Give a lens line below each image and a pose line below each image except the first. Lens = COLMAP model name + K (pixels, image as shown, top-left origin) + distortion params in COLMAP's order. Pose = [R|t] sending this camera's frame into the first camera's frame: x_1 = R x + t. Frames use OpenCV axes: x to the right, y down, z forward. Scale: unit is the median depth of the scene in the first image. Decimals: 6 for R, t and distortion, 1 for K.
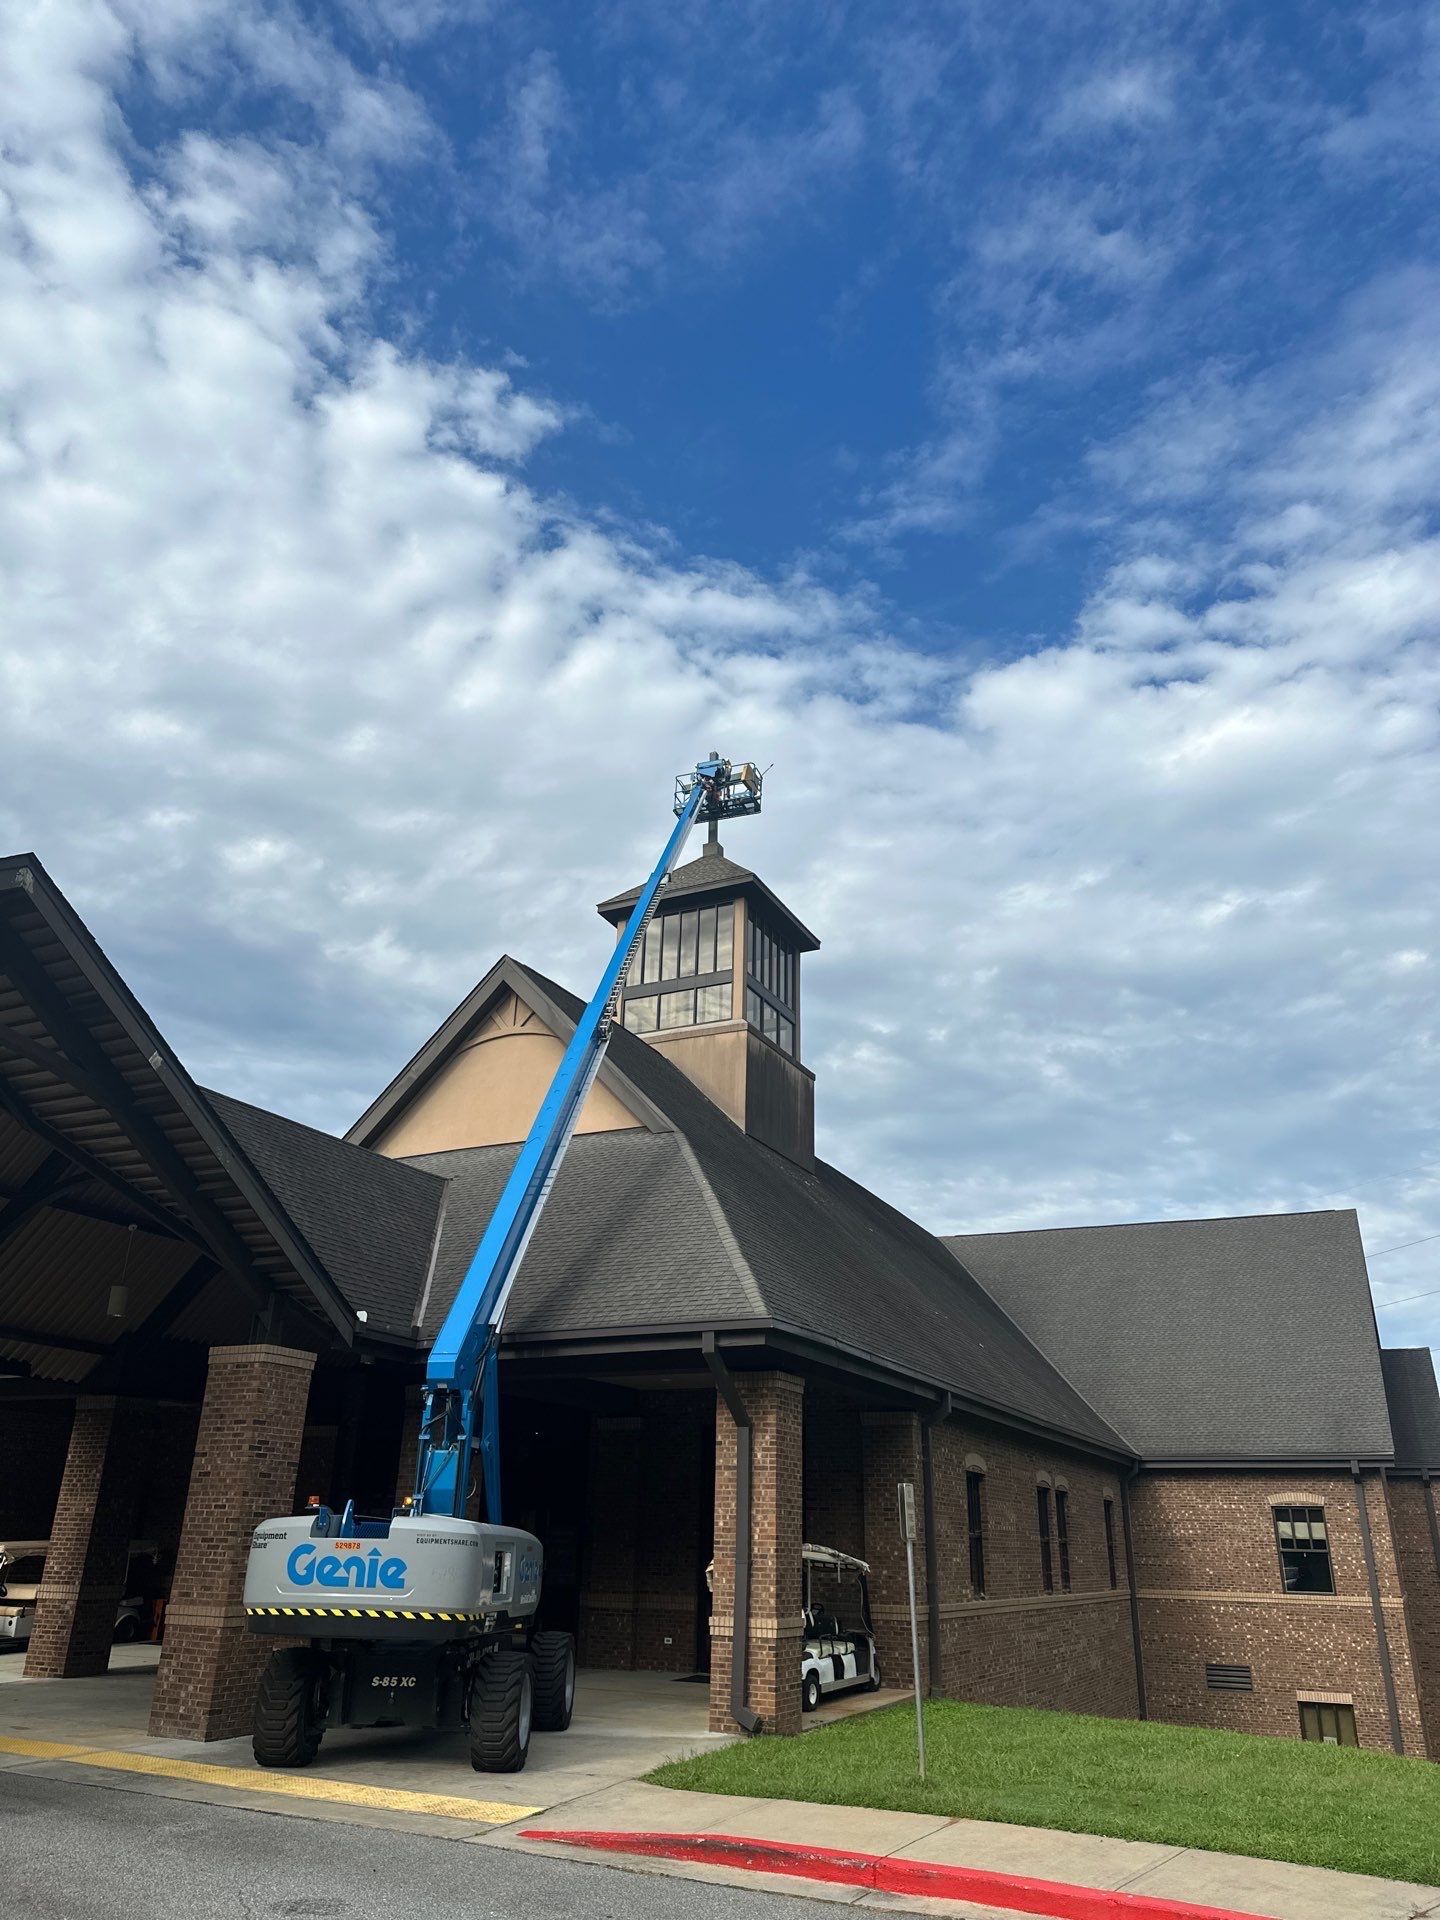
lens RADIAL K [[1332.6, 0, 720.0], [0, 1332.6, 960.0], [0, 0, 1]] dist [0.071089, -0.125889]
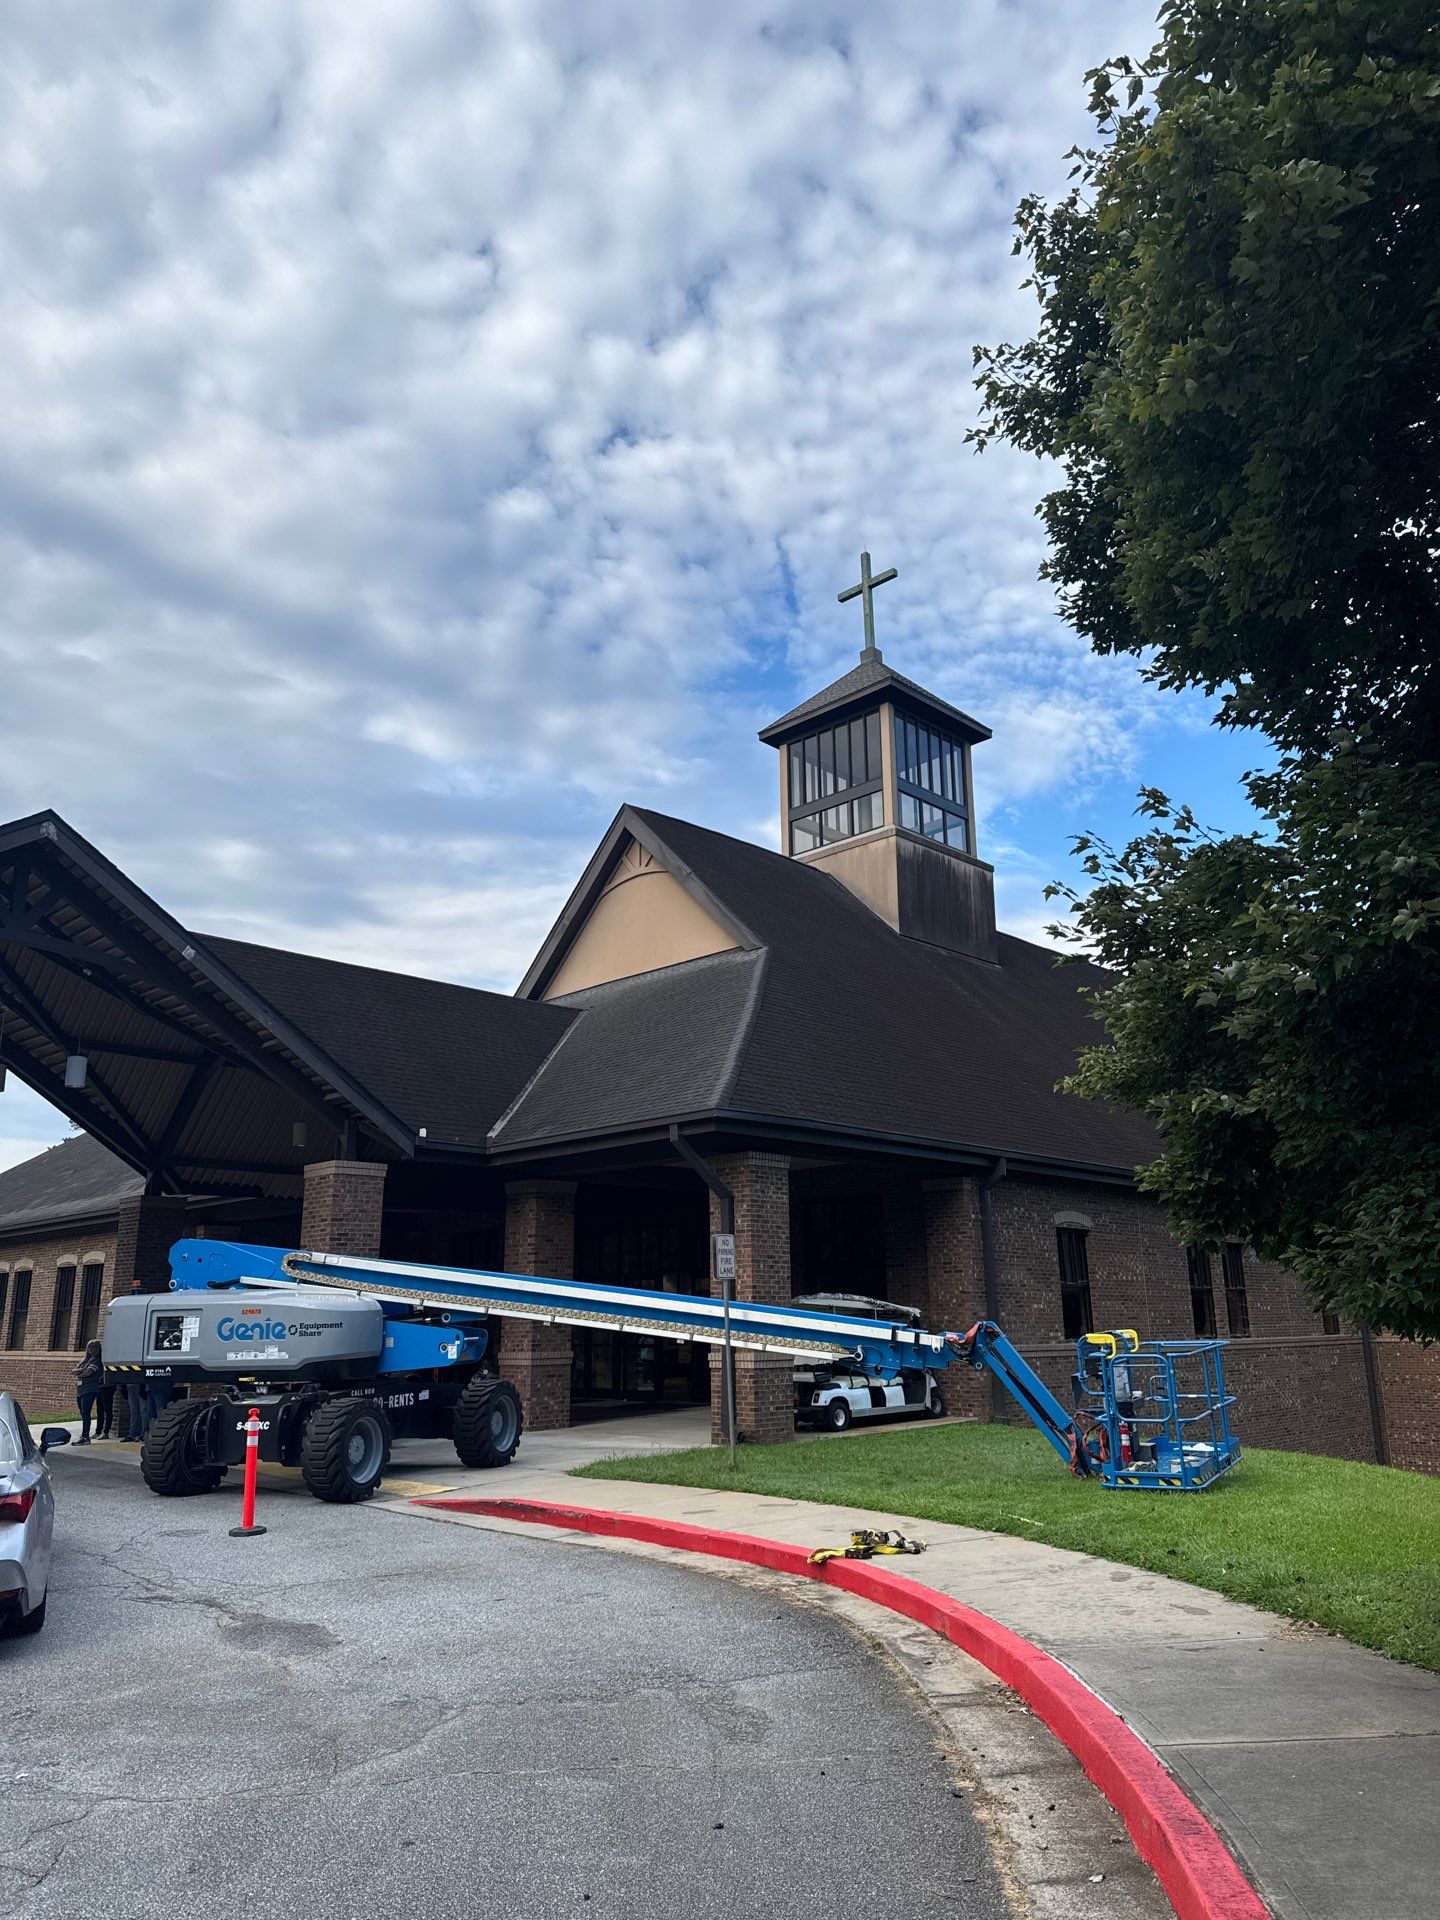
lens RADIAL K [[1332.6, 0, 720.0], [0, 1332.6, 960.0], [0, 0, 1]] dist [0.071089, -0.125889]
pose [[0.950094, -0.115502, -0.289795, 0.249939], [0.155449, 0.980677, 0.118777, 0.004993], [0.270476, -0.157898, 0.949690, -0.043646]]
